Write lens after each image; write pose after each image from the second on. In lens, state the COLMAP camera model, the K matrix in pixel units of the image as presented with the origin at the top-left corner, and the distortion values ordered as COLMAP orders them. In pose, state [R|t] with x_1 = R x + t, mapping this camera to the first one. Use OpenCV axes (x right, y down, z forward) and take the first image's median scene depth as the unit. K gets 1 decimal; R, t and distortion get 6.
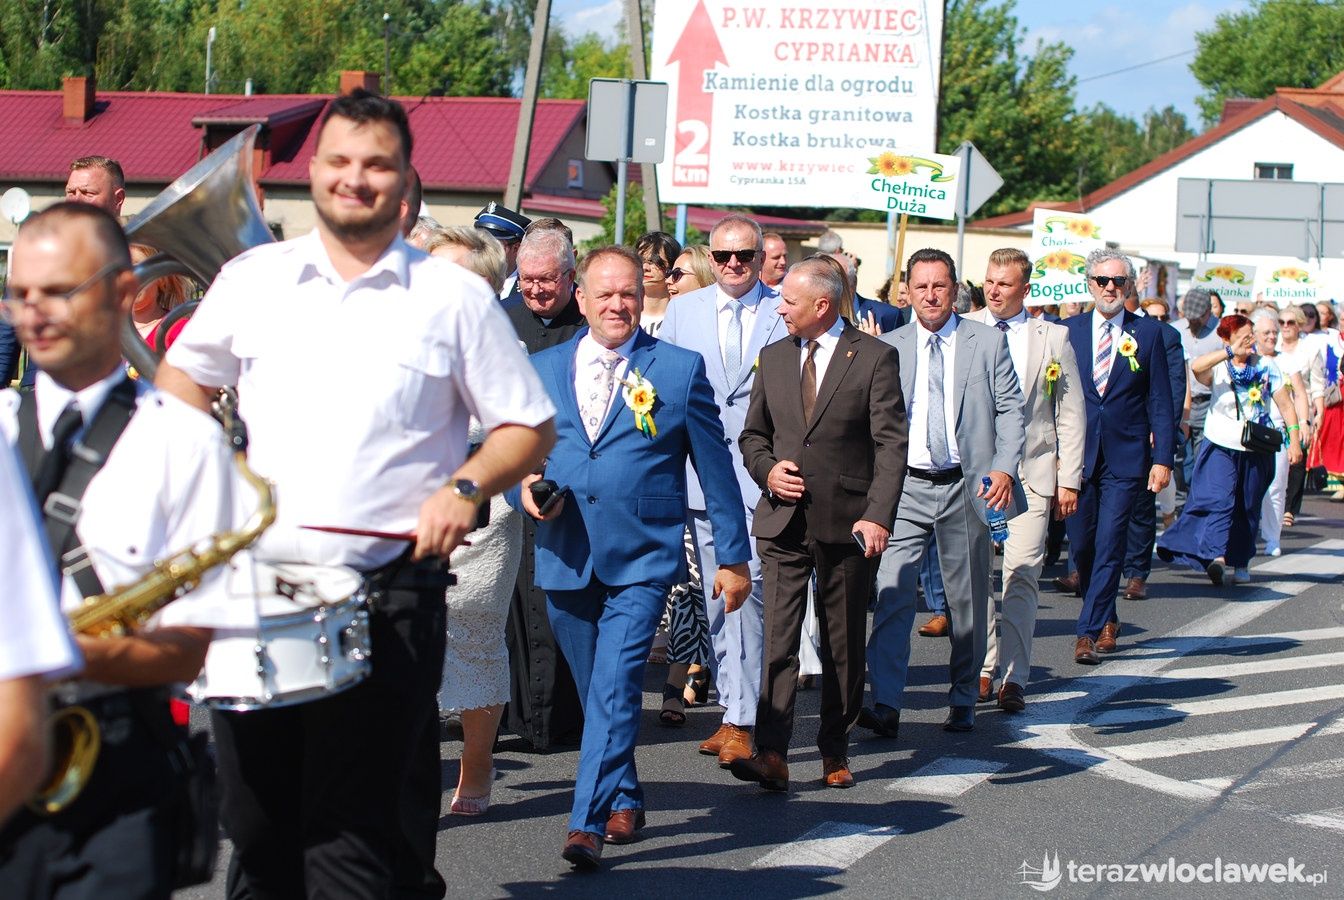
lens RADIAL K [[4004.8, 0, 672.0], [0, 4004.8, 450.0], [0, 0, 1]] dist [-0.329242, -0.903294]
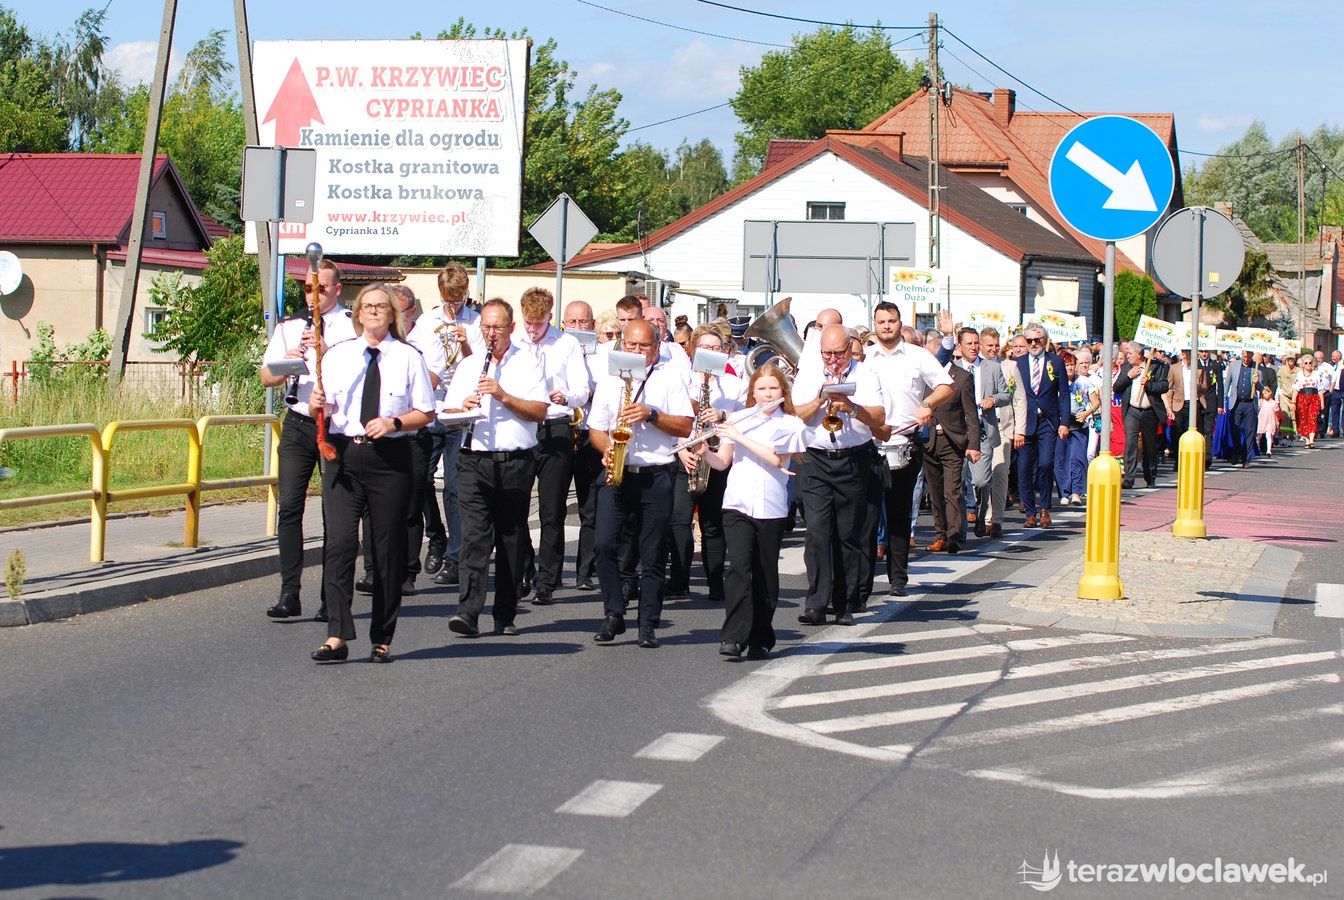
lens RADIAL K [[4004.8, 0, 672.0], [0, 4004.8, 450.0], [0, 0, 1]] dist [-0.329242, -0.903294]
pose [[0.992831, -0.019048, 0.117999, -0.020195], [0.020179, 0.999761, -0.008396, 0.000723], [-0.117811, 0.010717, 0.992978, -0.053405]]
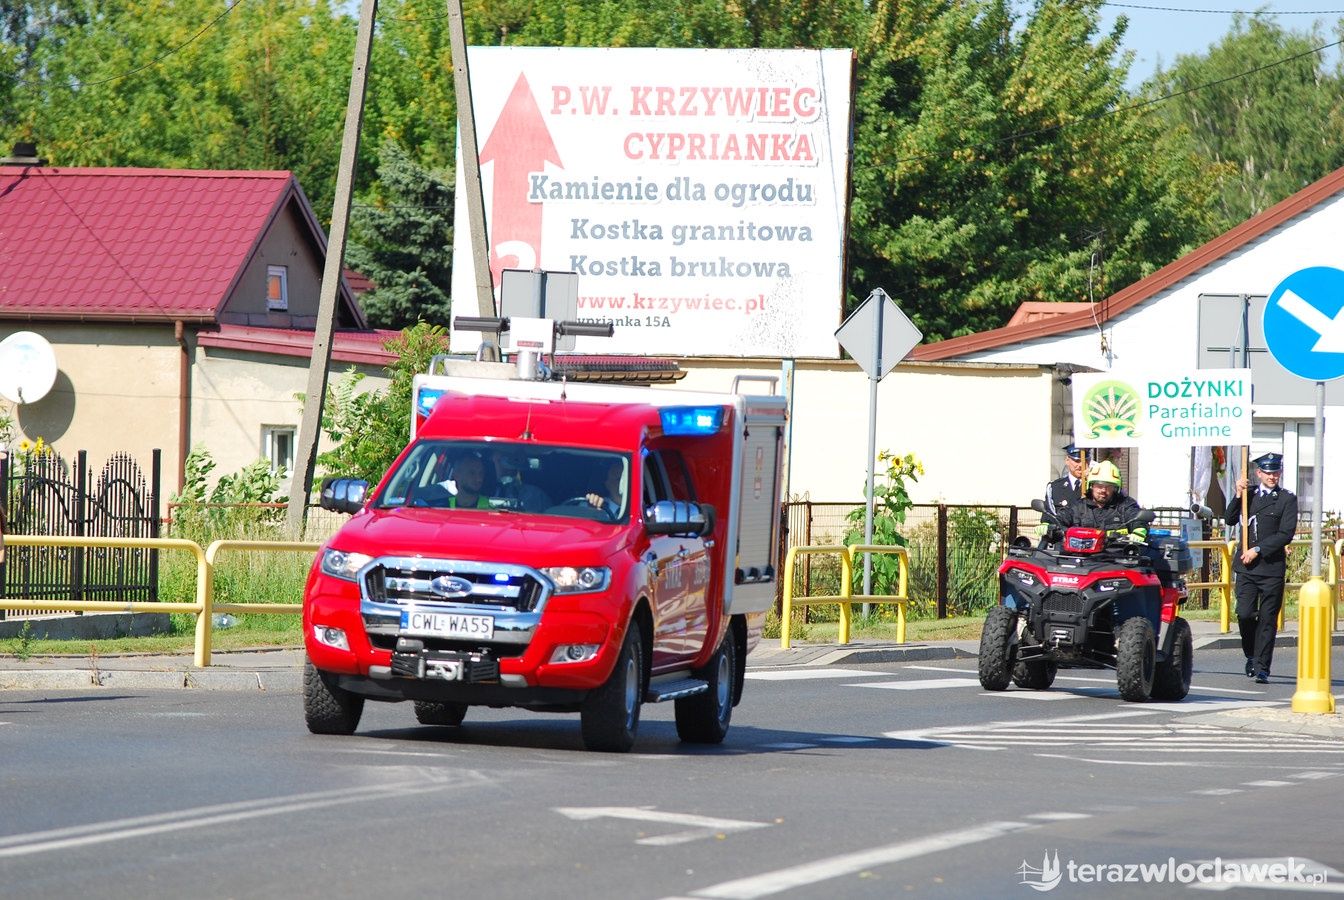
lens RADIAL K [[2370.2, 0, 798.3], [0, 2370.2, 449.7], [0, 0, 1]] dist [0.318680, -0.078889]
pose [[0.994057, -0.014318, 0.107916, 0.009194], [0.019247, 0.998812, -0.044774, -0.023130], [-0.107147, 0.046585, 0.993151, 0.558856]]
